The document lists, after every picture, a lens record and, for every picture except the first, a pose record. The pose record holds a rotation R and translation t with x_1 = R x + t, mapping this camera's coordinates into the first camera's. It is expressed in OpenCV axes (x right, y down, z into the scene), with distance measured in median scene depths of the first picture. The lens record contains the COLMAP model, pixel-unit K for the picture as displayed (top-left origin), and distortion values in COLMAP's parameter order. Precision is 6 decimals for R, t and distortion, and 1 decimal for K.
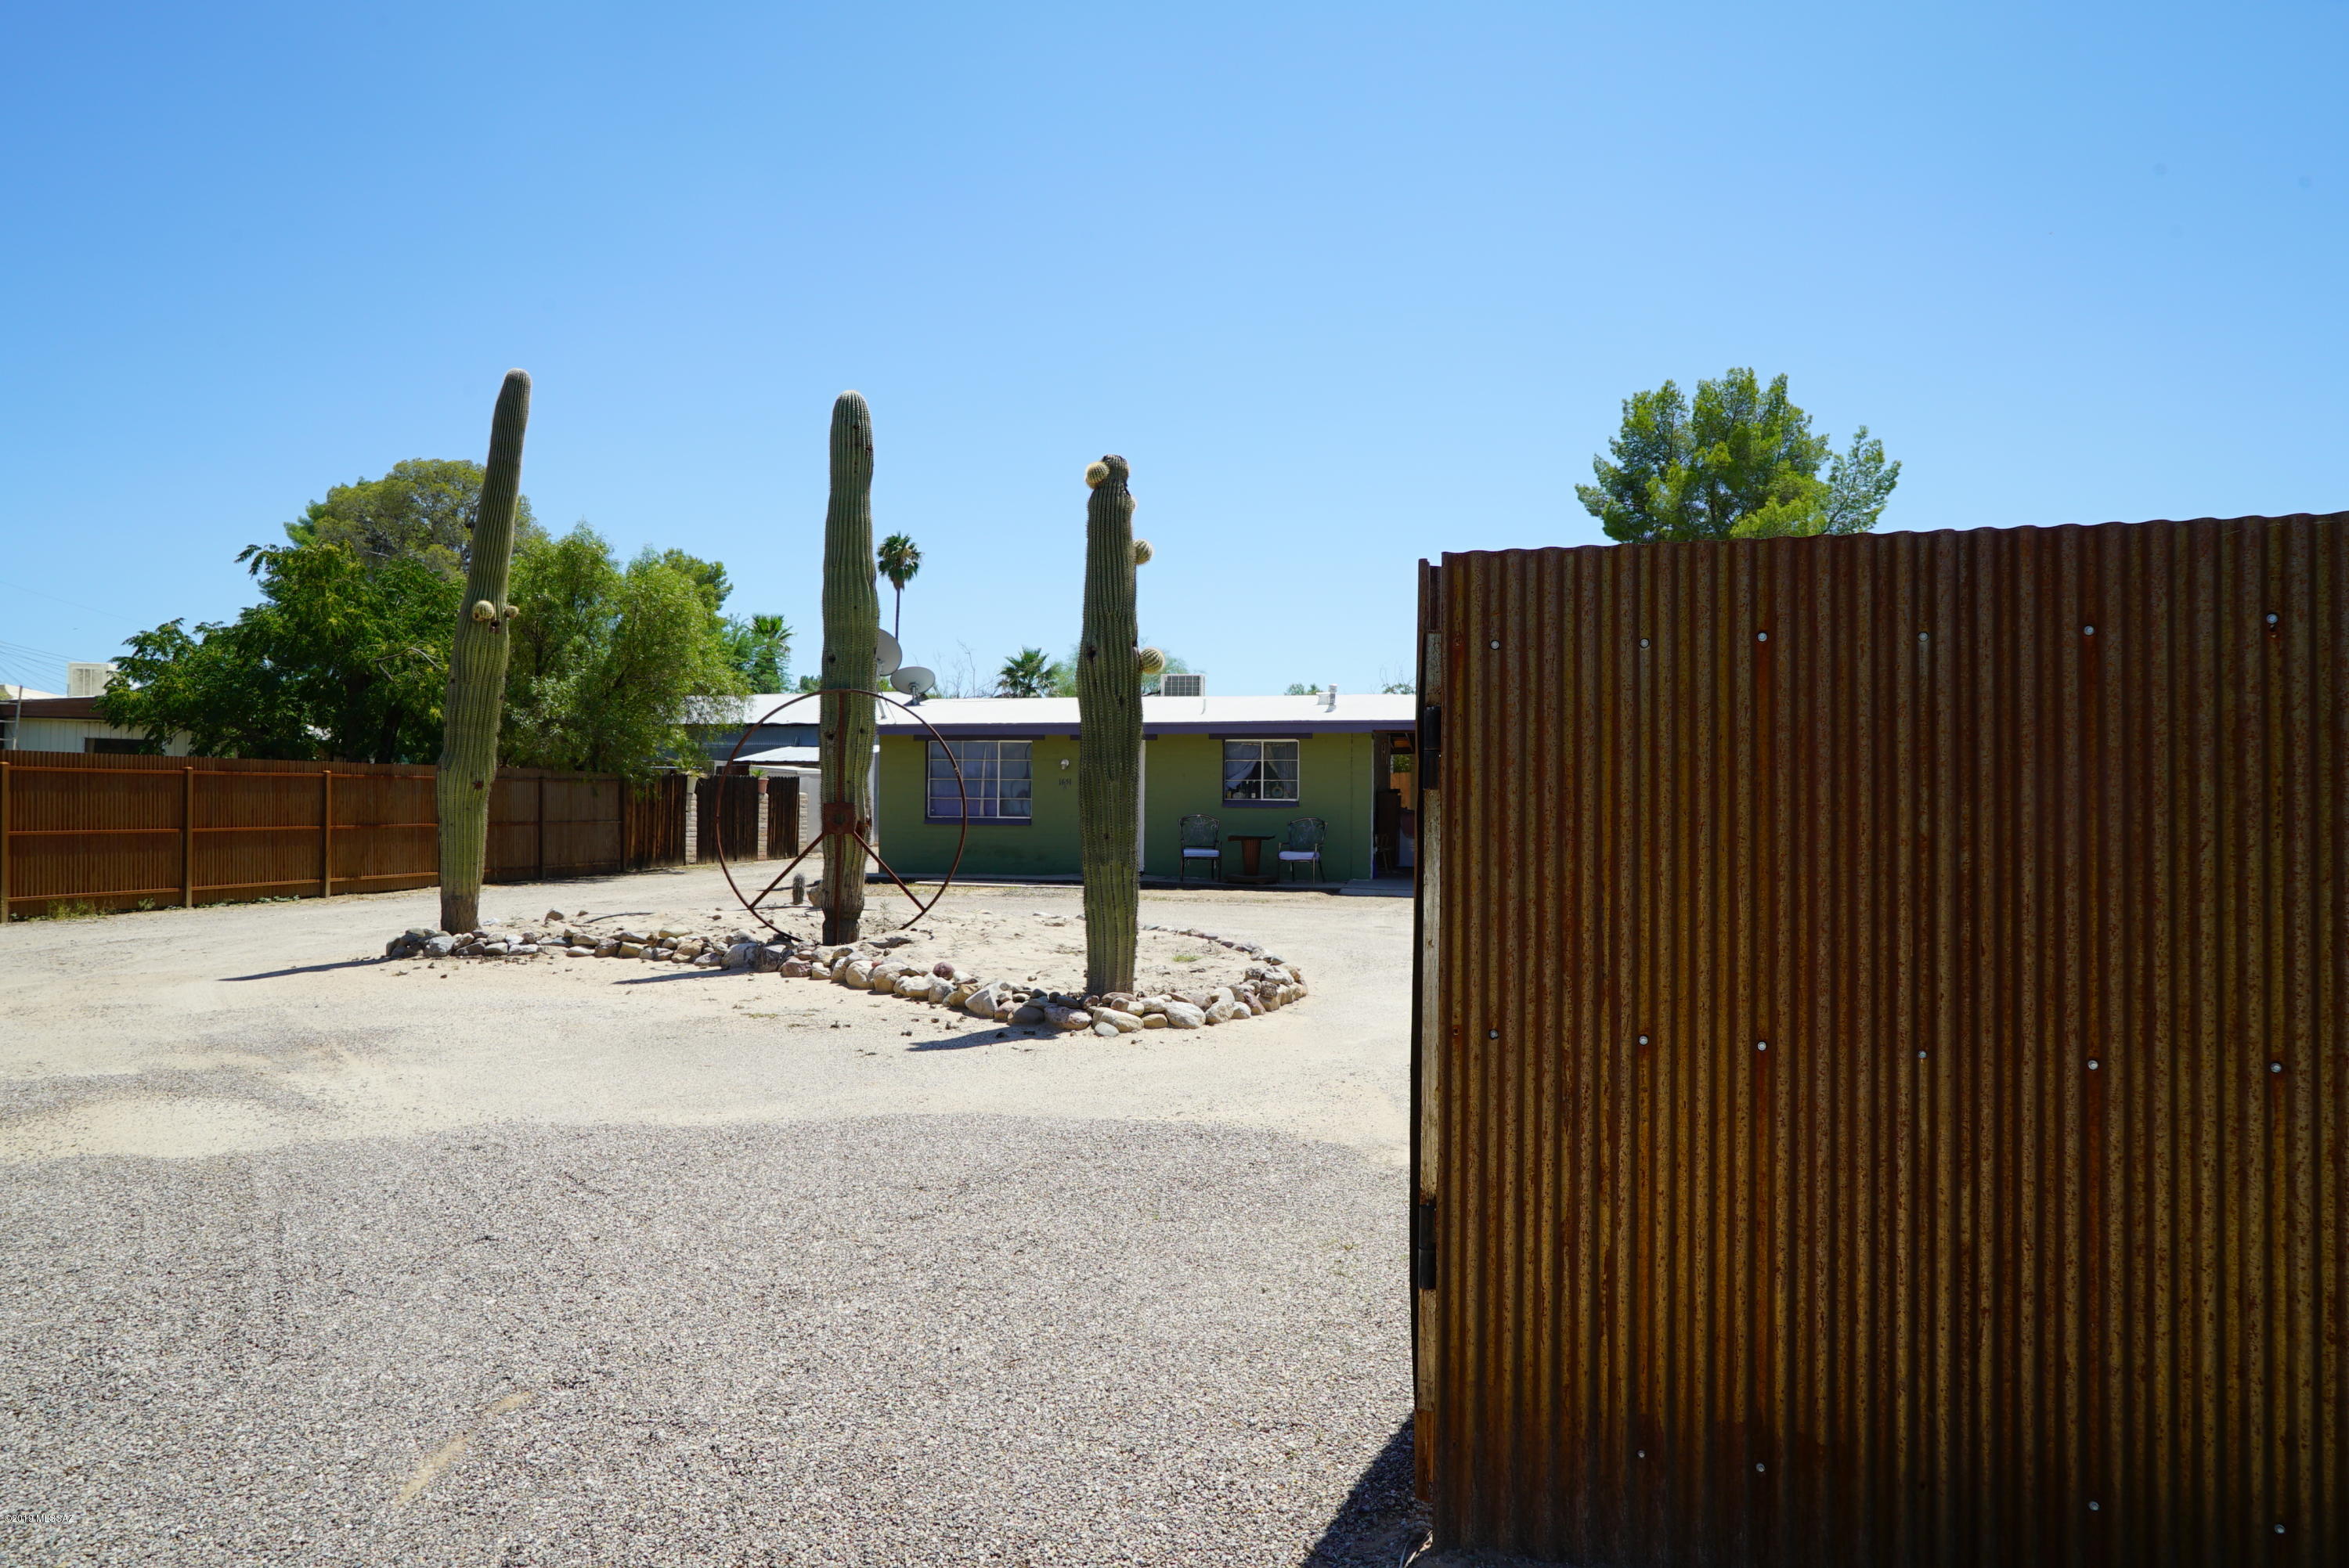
lens RADIAL K [[1541.6, 0, 1174.5], [0, 1541.6, 784.0], [0, 0, 1]] dist [-0.000529, 0.000076]
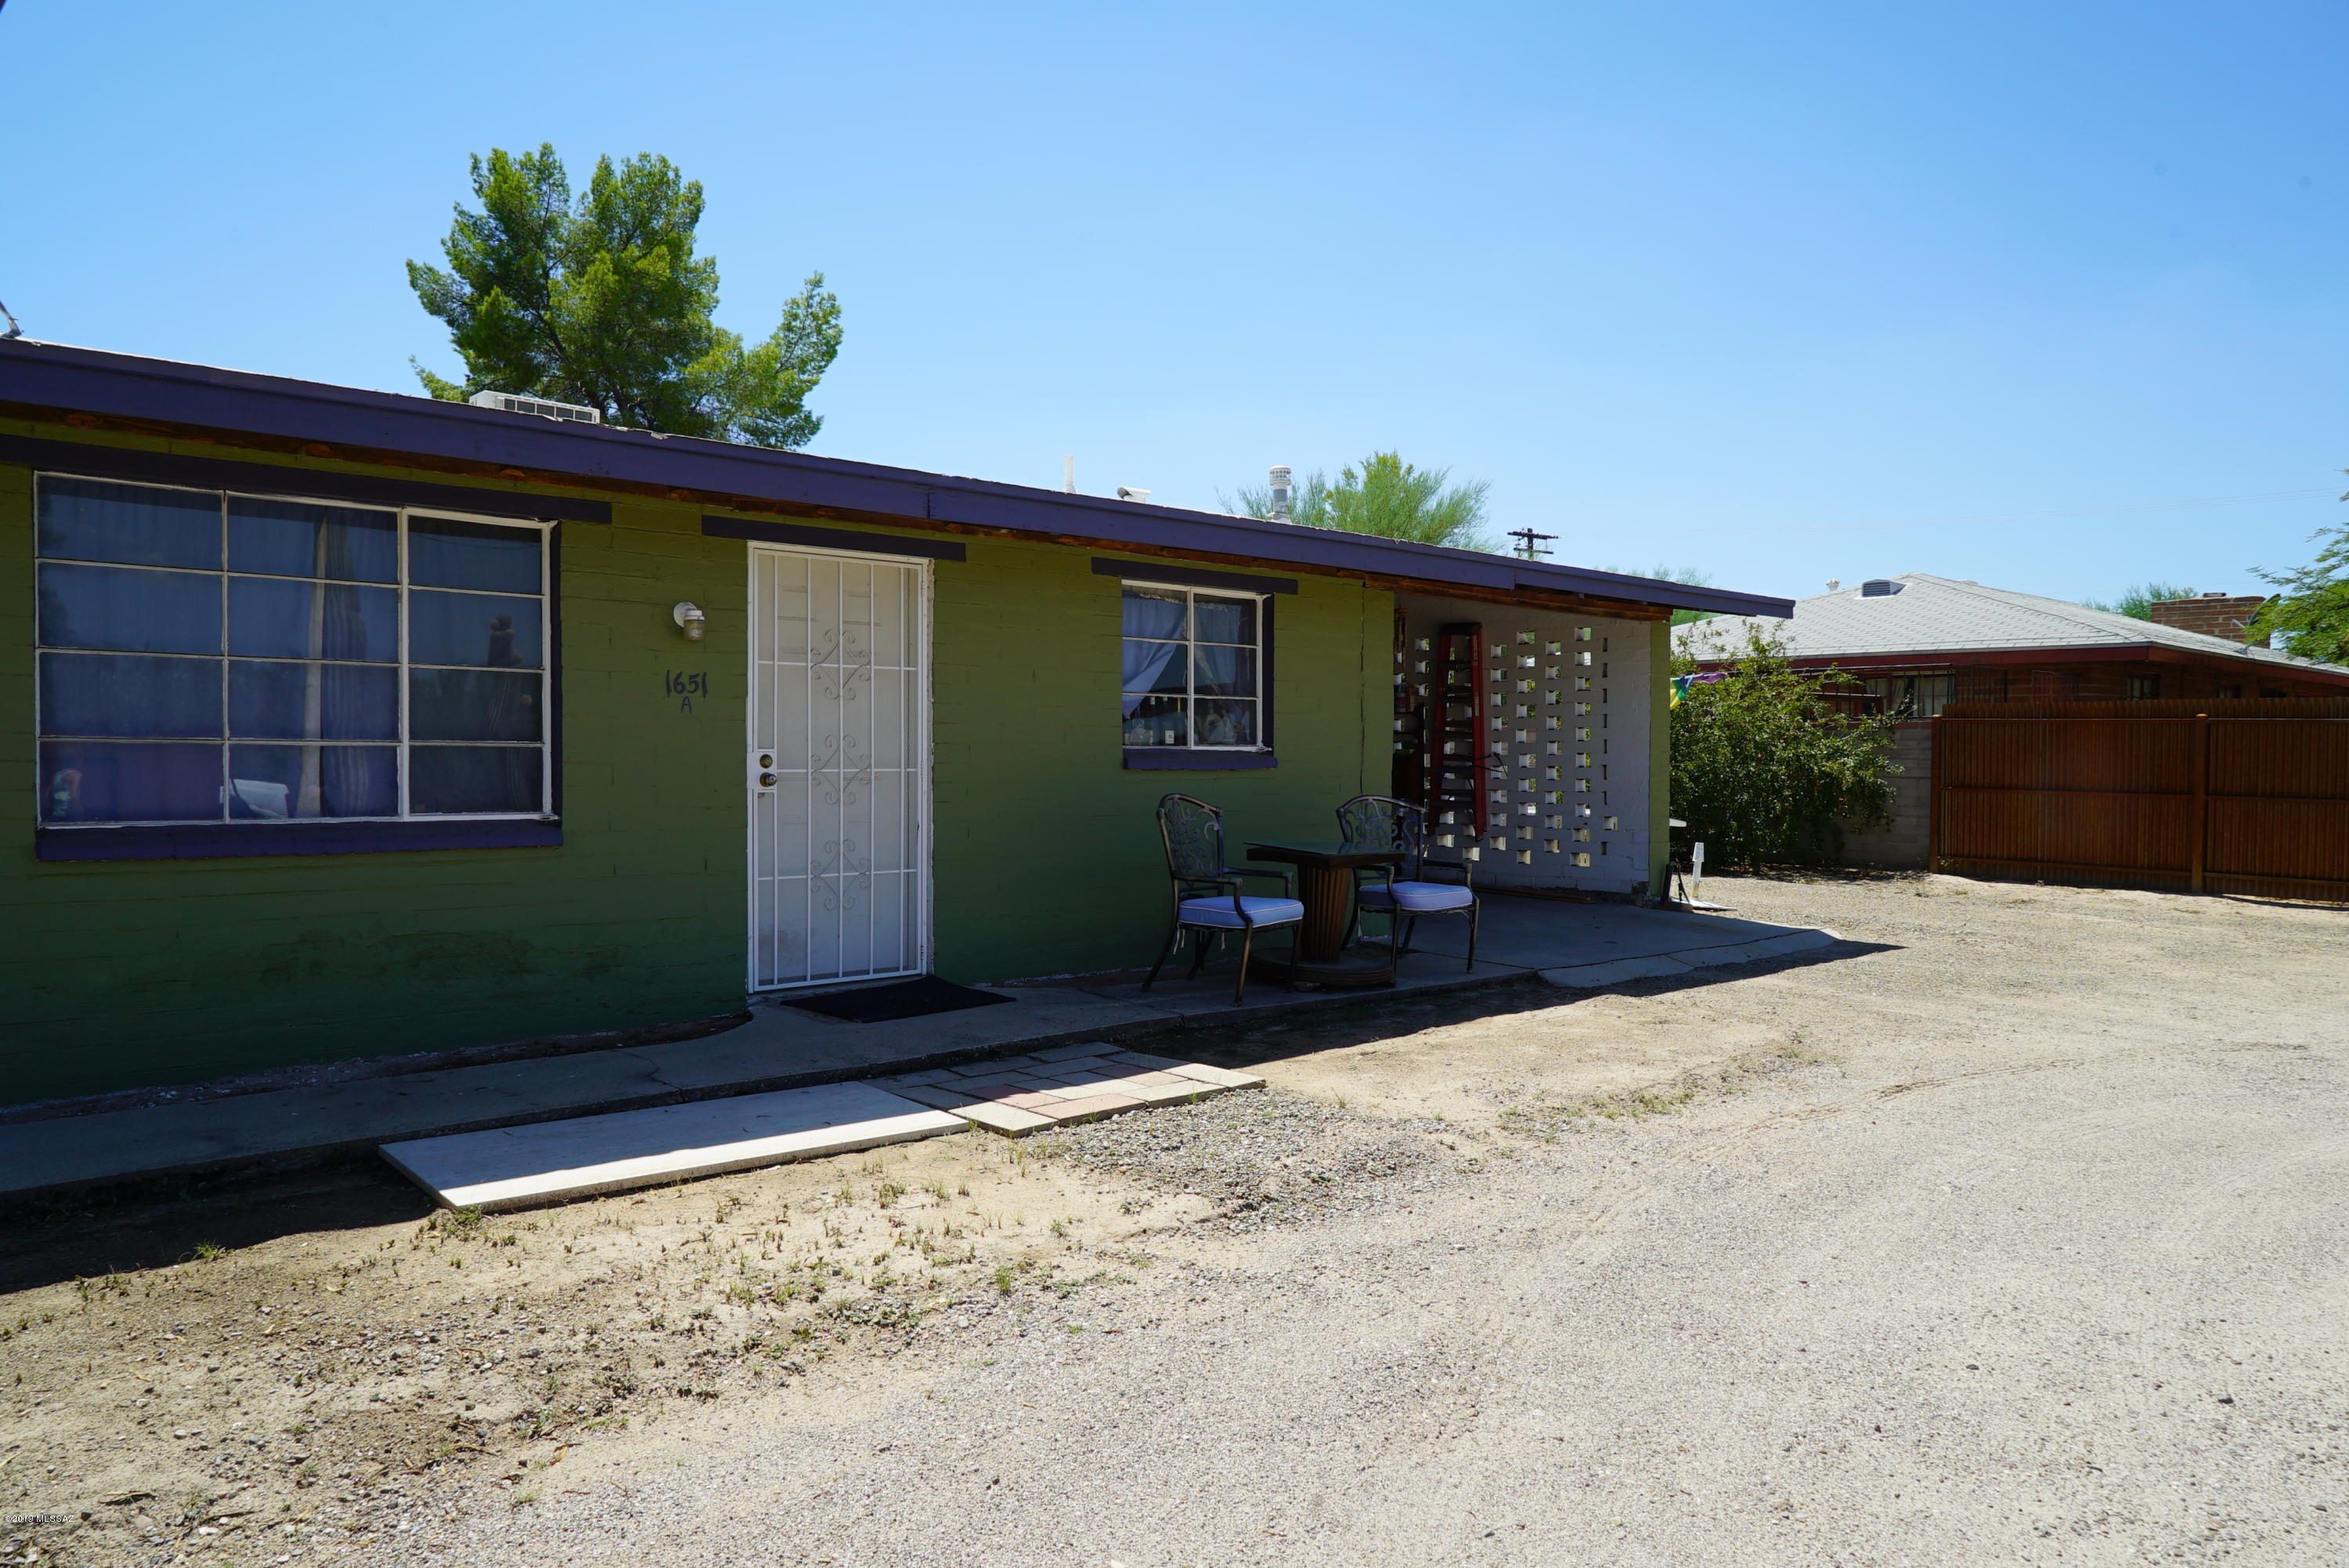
lens RADIAL K [[1541.6, 0, 1174.5], [0, 1541.6, 784.0], [0, 0, 1]] dist [-0.000529, 0.000076]
pose [[0.556469, -0.025038, 0.830491, -0.117274], [-0.012148, 0.999194, 0.038264, 0.002335], [-0.830779, -0.031382, 0.555716, 0.357982]]
